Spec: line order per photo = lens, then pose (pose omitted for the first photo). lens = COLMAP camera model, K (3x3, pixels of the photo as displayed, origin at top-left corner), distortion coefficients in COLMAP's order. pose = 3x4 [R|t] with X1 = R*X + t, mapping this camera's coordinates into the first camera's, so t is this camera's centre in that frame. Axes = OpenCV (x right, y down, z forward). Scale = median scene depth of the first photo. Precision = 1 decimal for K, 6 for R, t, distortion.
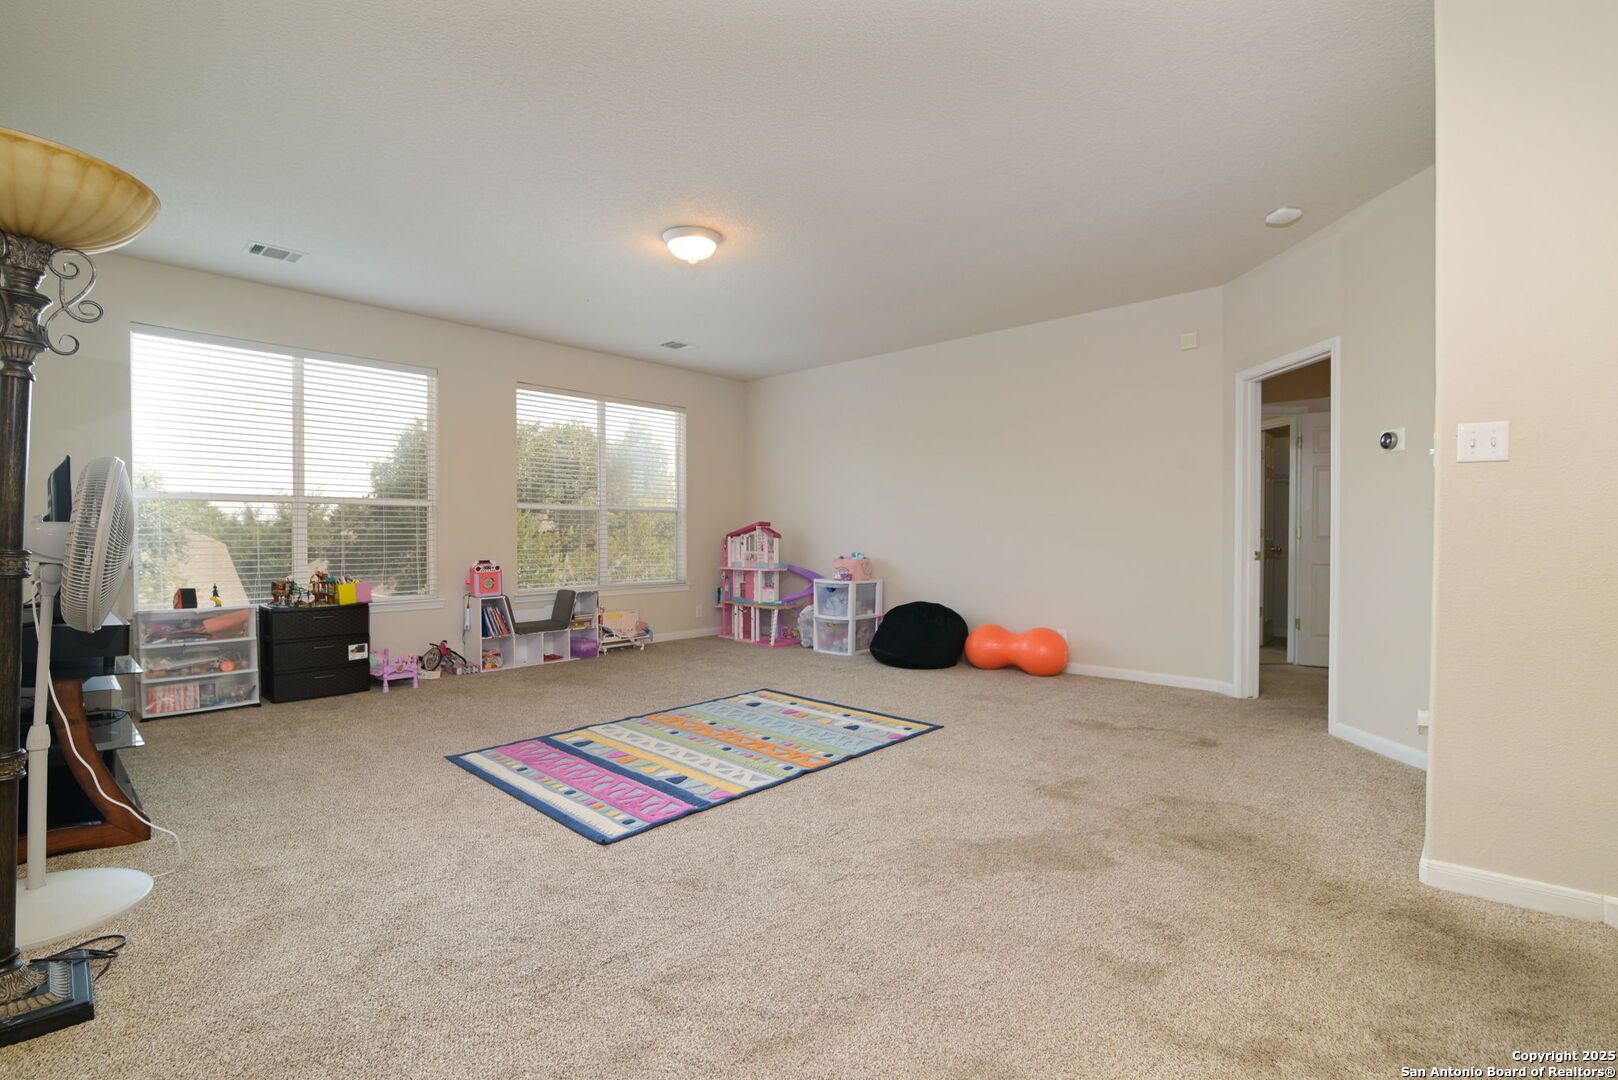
lens RADIAL K [[740.5, 0, 800.8], [0, 740.5, 543.0], [0, 0, 1]] dist [-0.018081, 0.000463]
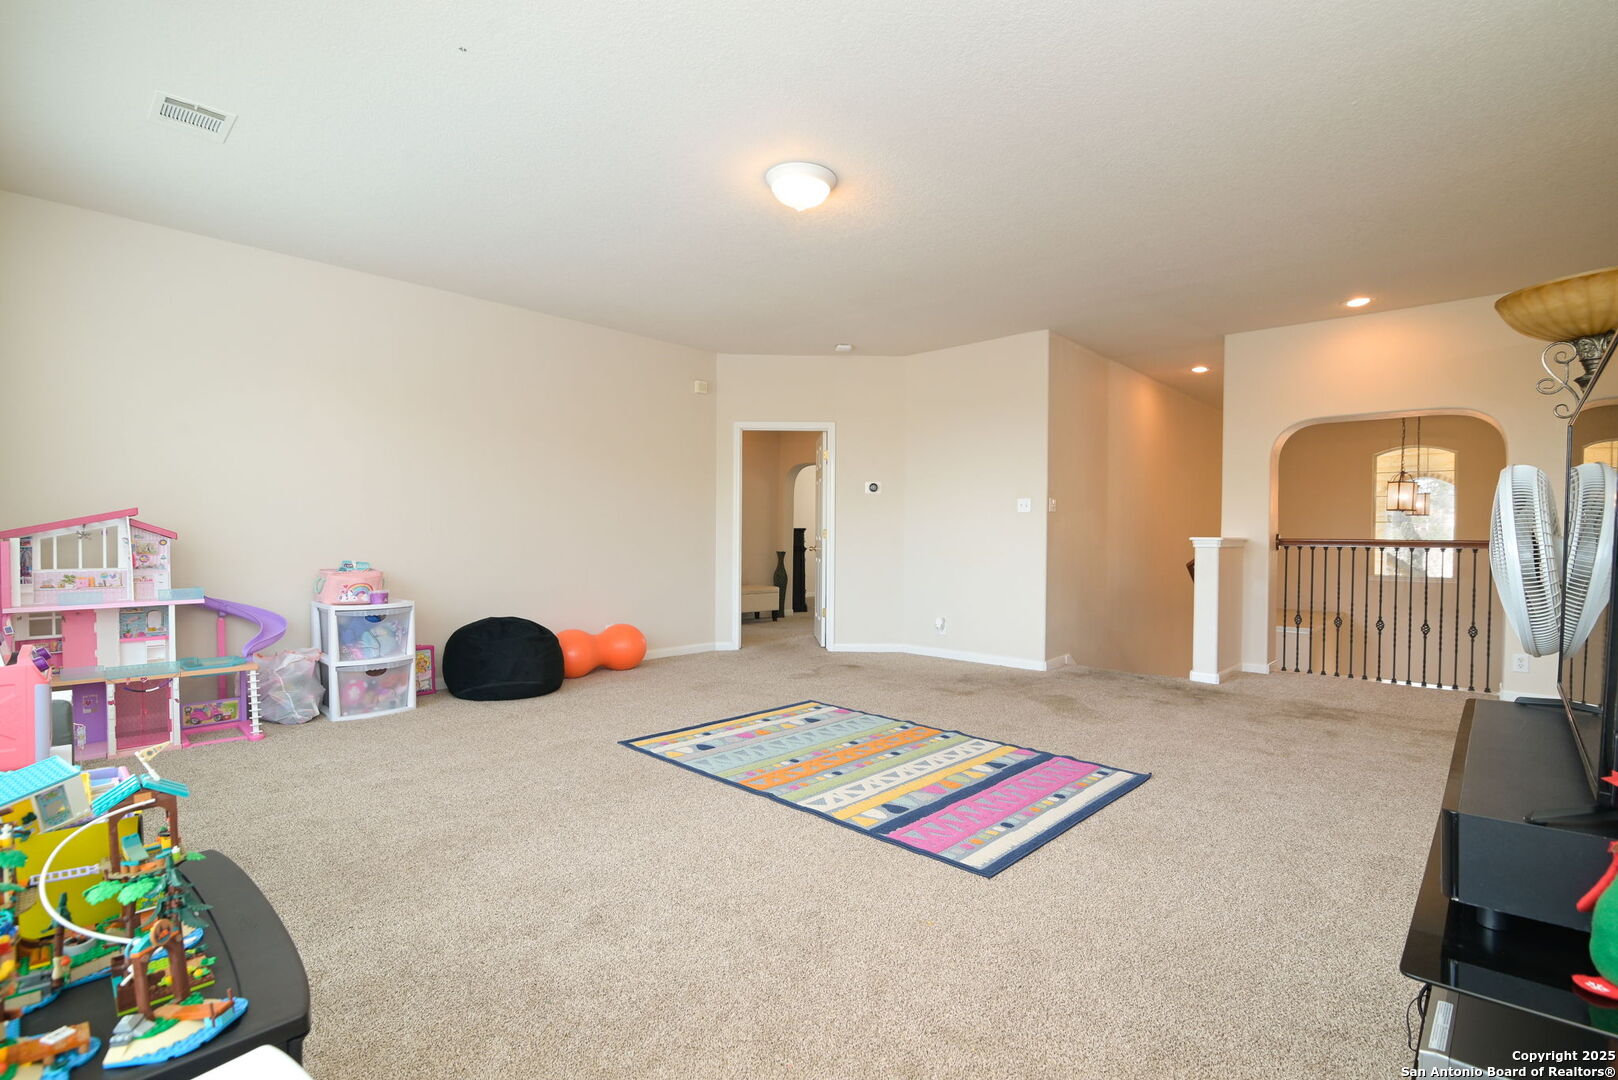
lens RADIAL K [[740.5, 0, 801.3], [0, 740.5, 542.7], [0, 0, 1]] dist [-0.018081, 0.000463]
pose [[0.009767, -0.012211, 0.999878, -1.079504], [0.002102, 0.999923, 0.012191, -0.020567], [-0.999950, 0.001983, 0.009792, 1.092843]]
